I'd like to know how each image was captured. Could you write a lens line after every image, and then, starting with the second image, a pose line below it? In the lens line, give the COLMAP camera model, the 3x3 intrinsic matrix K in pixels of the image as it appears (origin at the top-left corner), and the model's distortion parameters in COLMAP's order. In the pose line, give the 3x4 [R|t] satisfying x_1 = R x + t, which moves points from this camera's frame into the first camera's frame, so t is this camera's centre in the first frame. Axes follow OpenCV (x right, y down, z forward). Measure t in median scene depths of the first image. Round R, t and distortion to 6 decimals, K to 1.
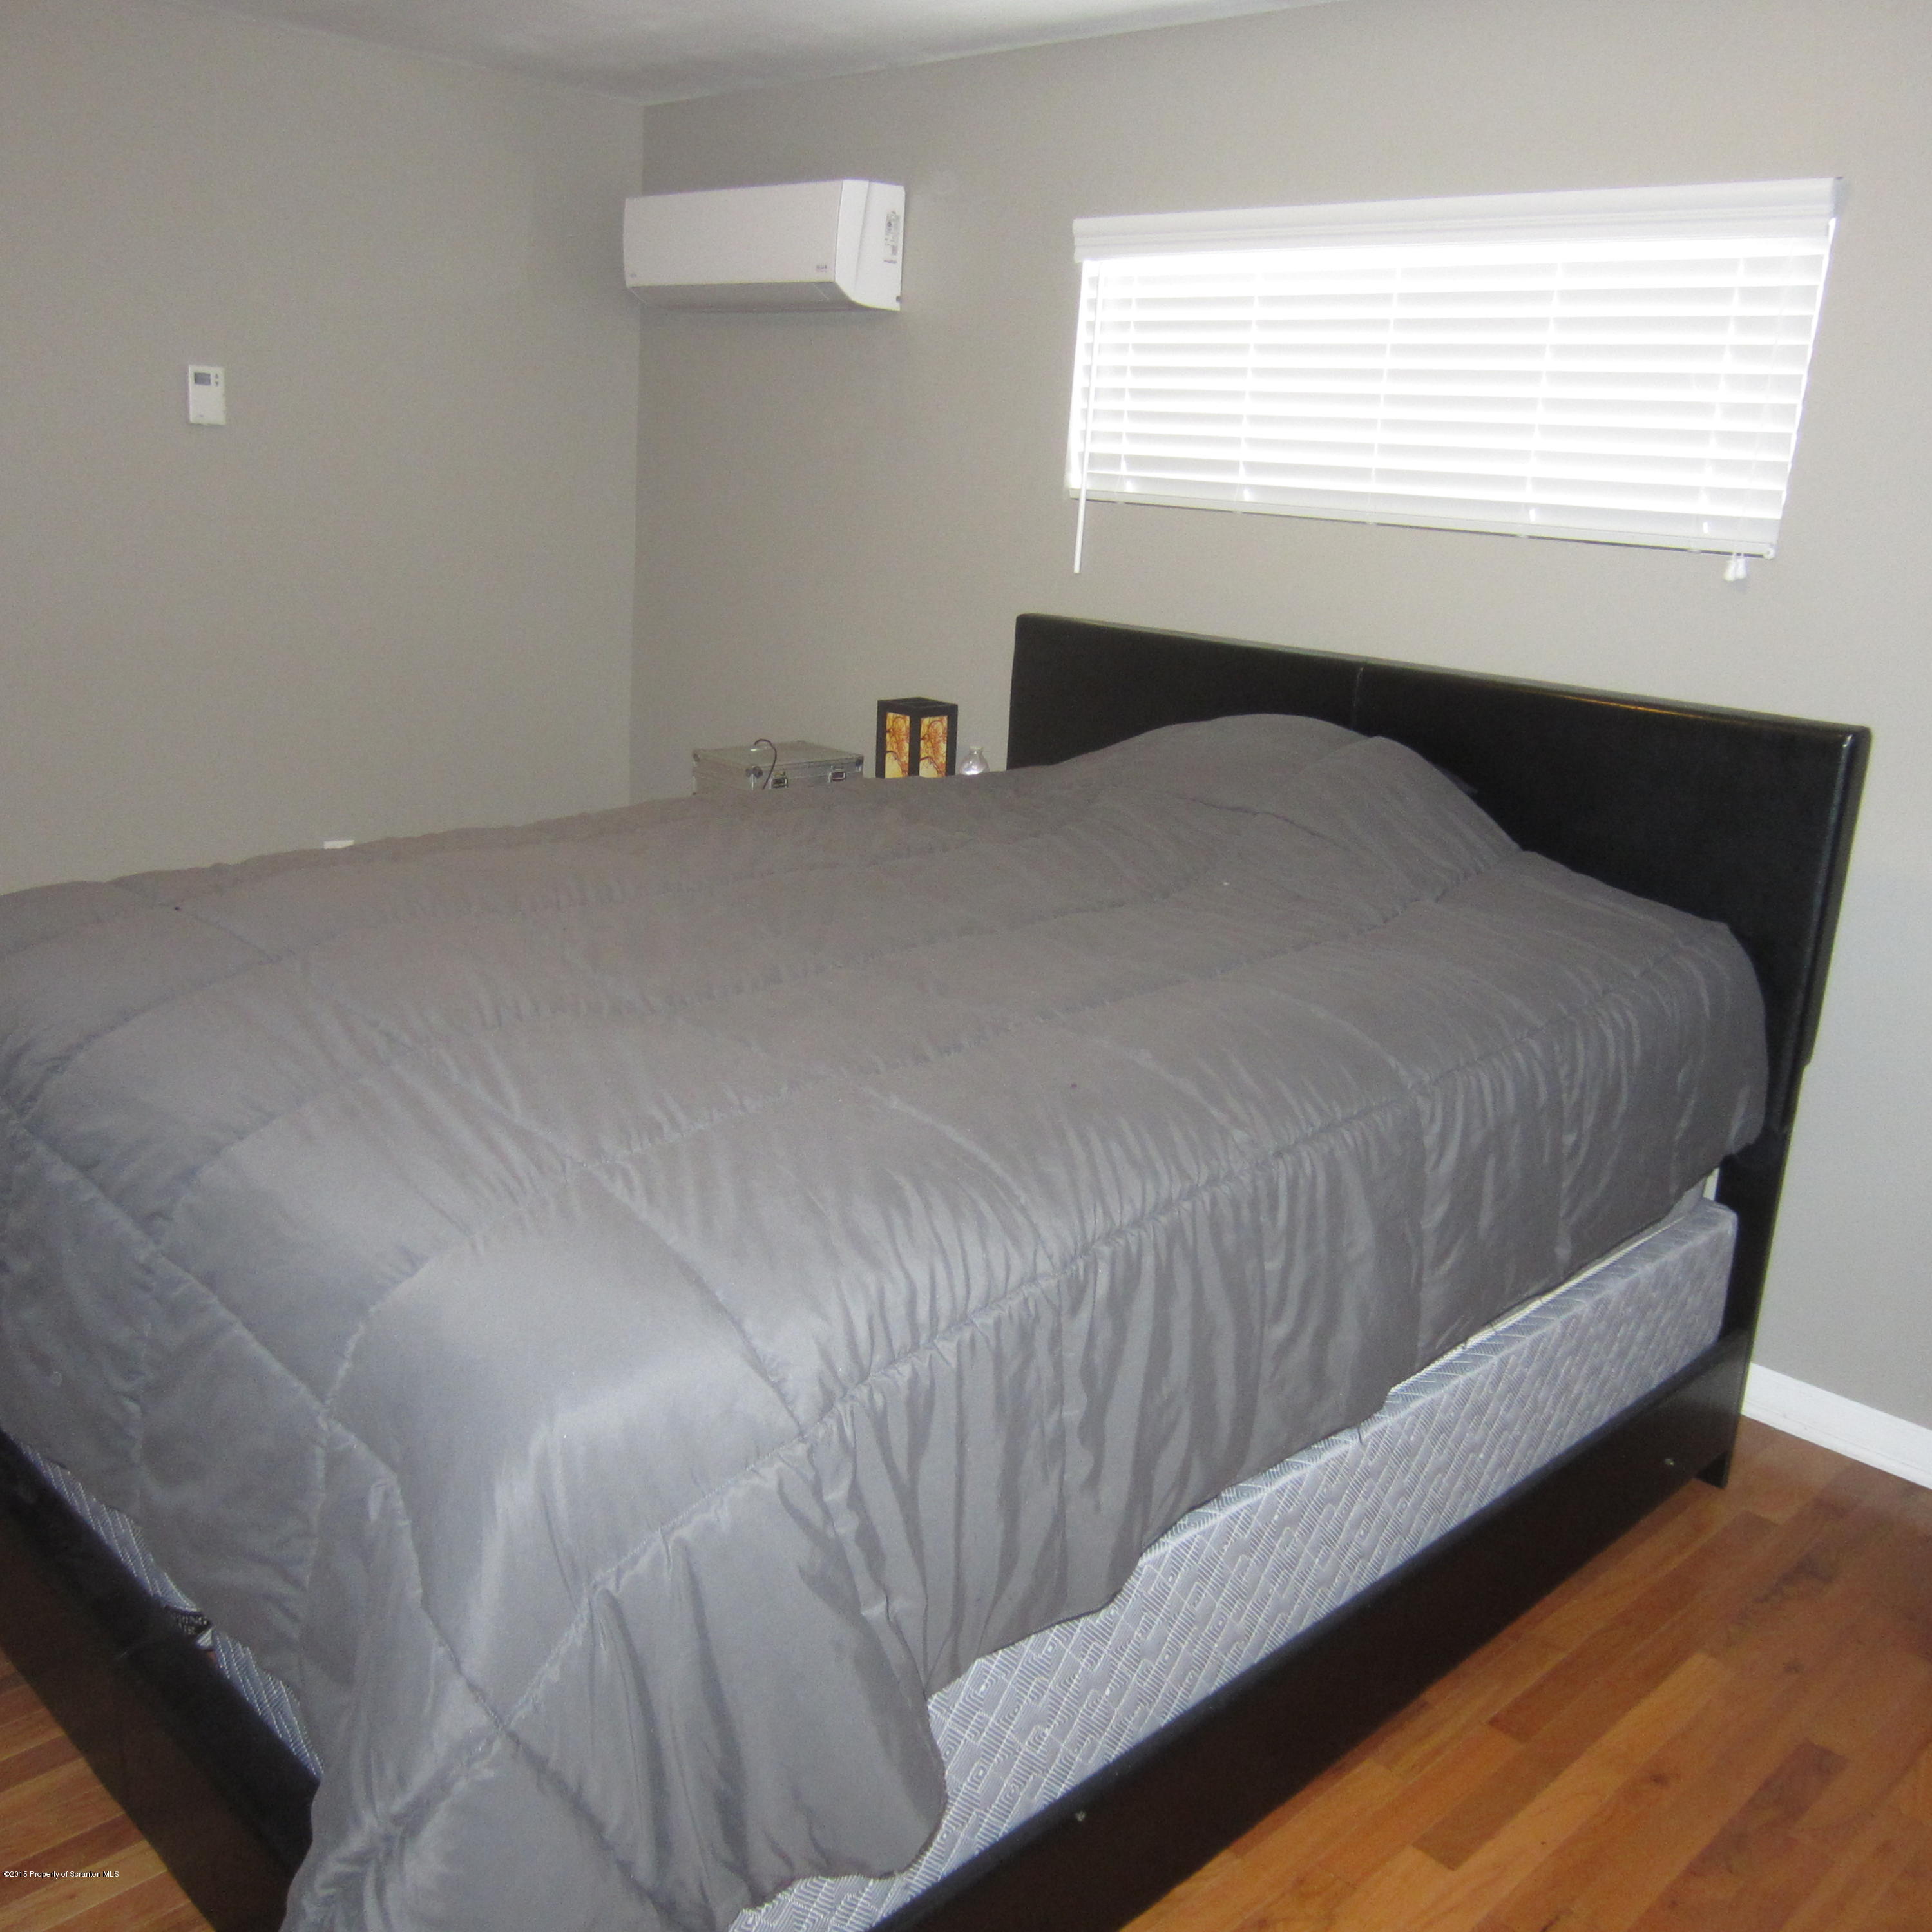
lens RADIAL K [[1846.3, 0, 966.0], [0, 1846.3, 966.0], [0, 0, 1]] dist [-0.021595, 0.009020]
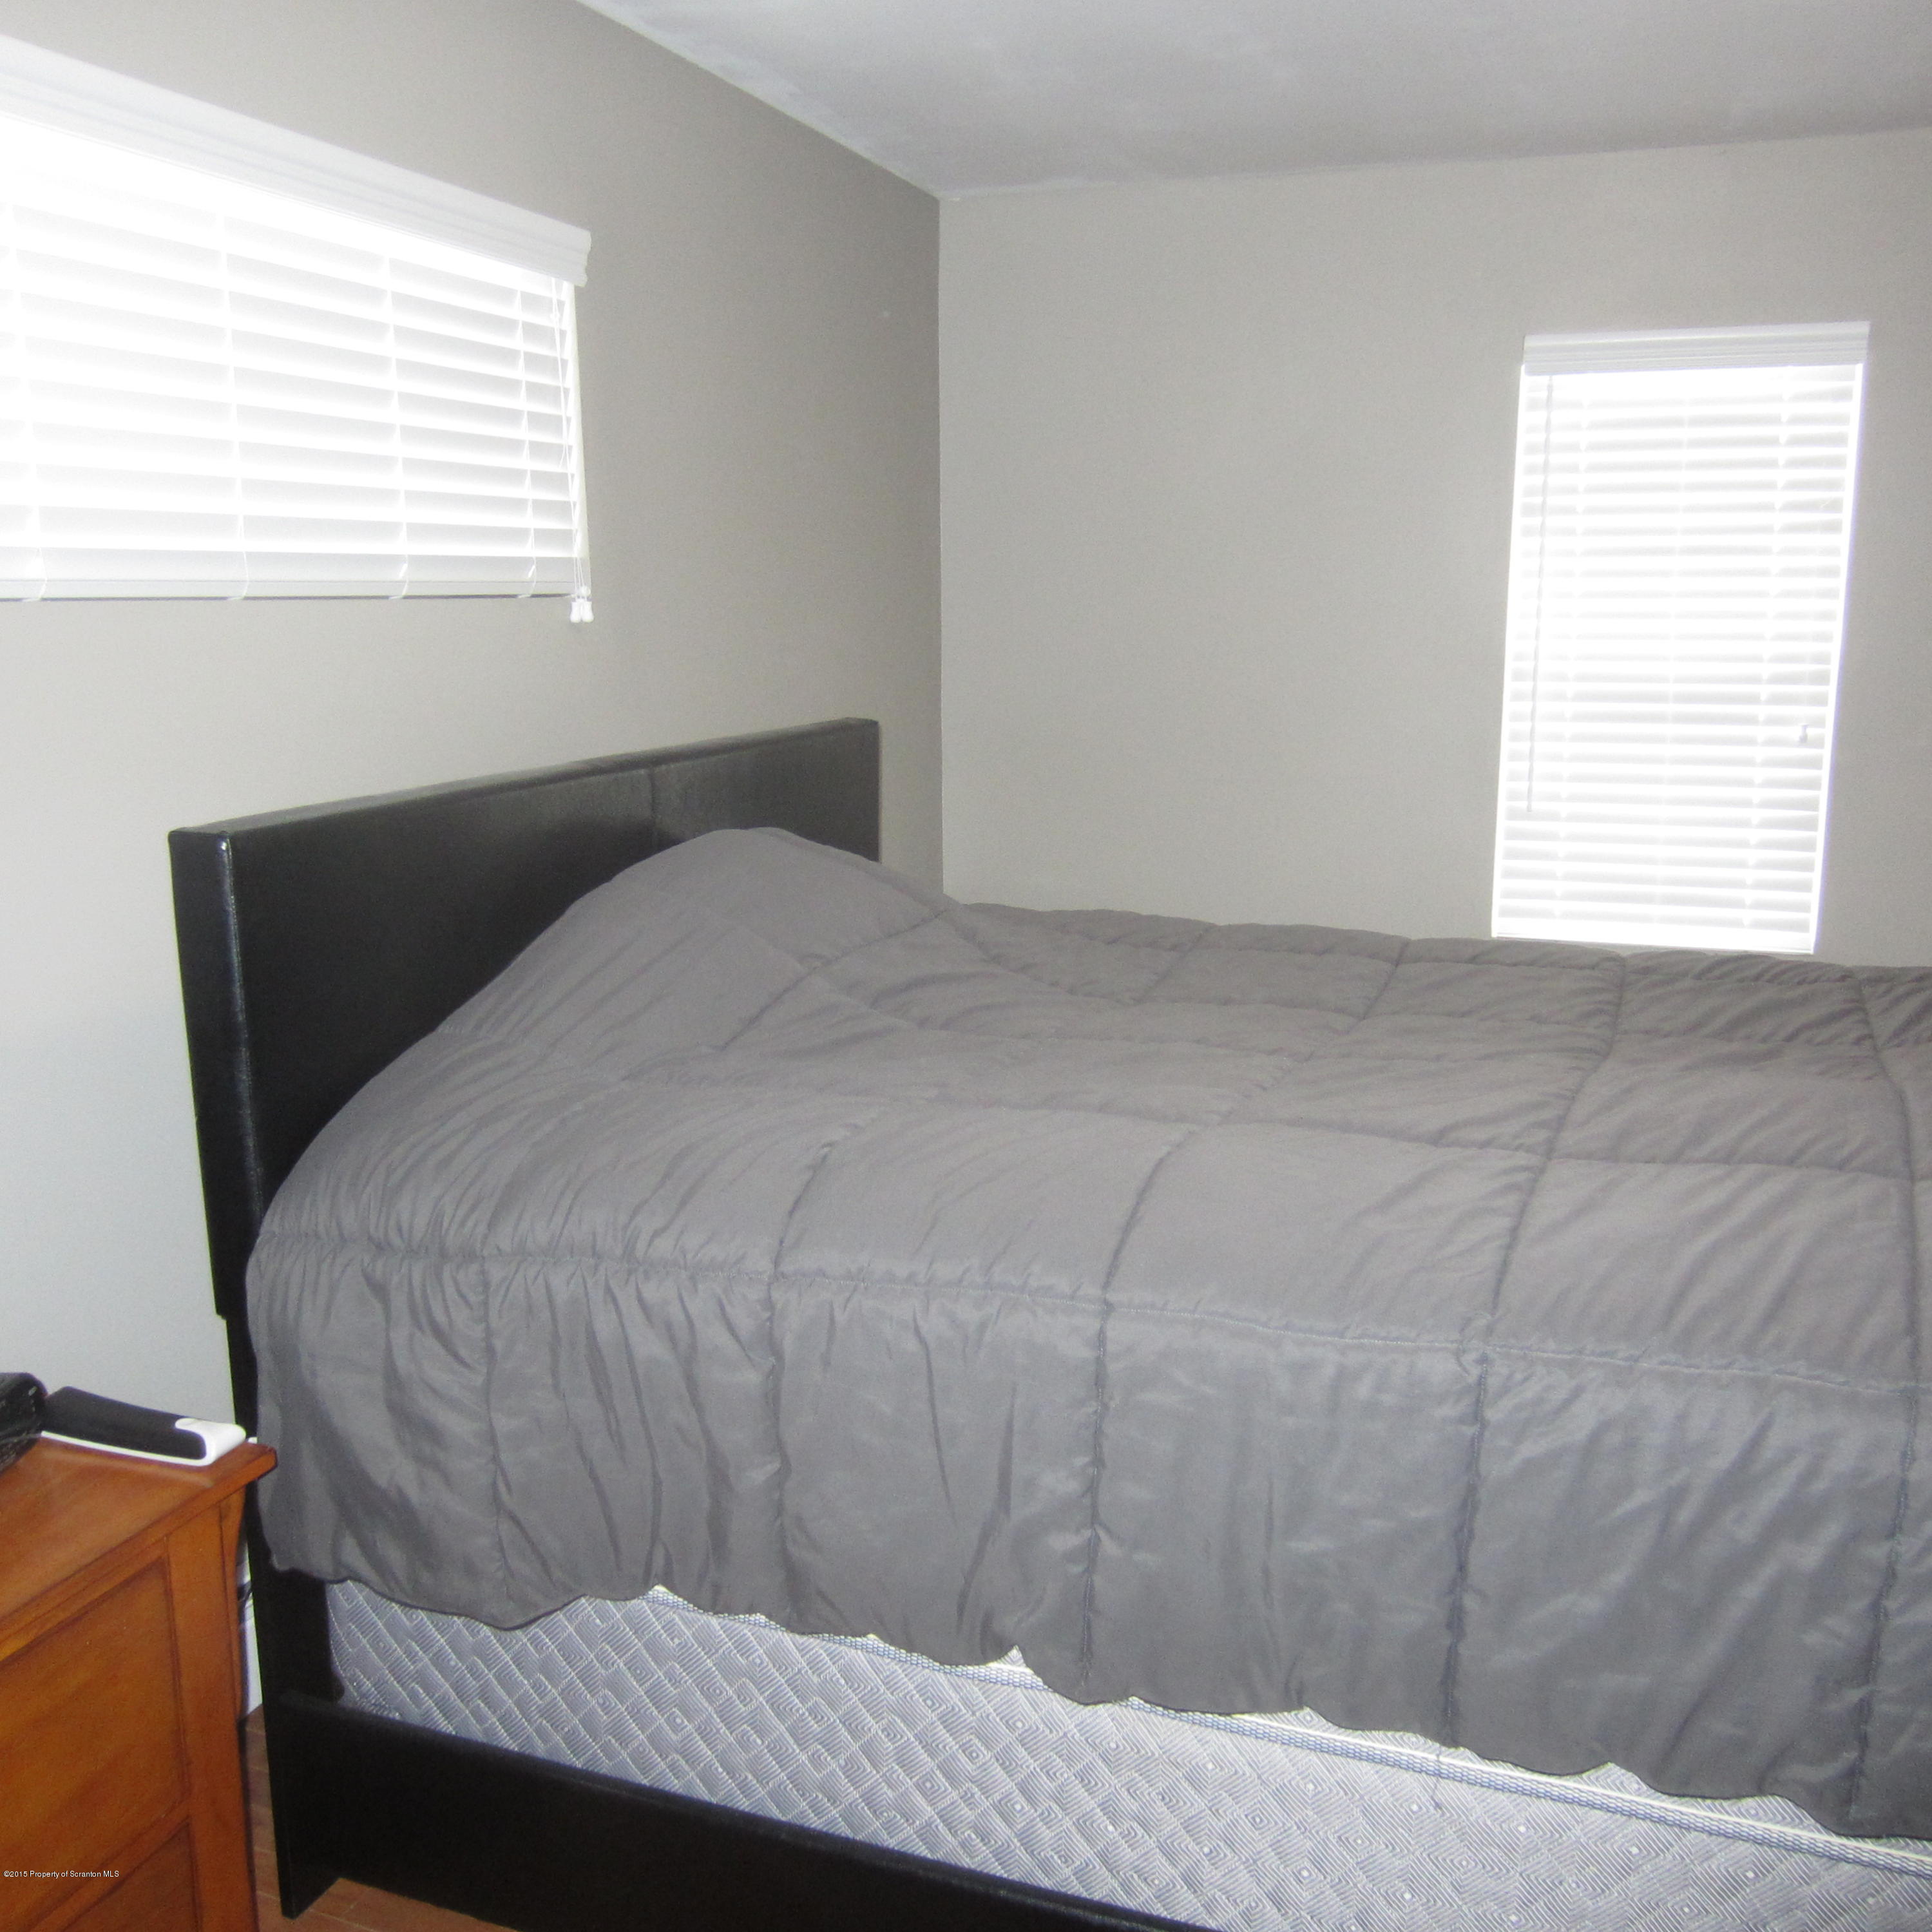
lens RADIAL K [[1846.3, 0, 966.0], [0, 1846.3, 966.0], [0, 0, 1]] dist [-0.021595, 0.009020]
pose [[-0.431417, -0.244181, 0.868479, -0.581146], [0.208289, 0.909704, 0.359240, -0.351306], [-0.877778, 0.335877, -0.341602, 1.206352]]
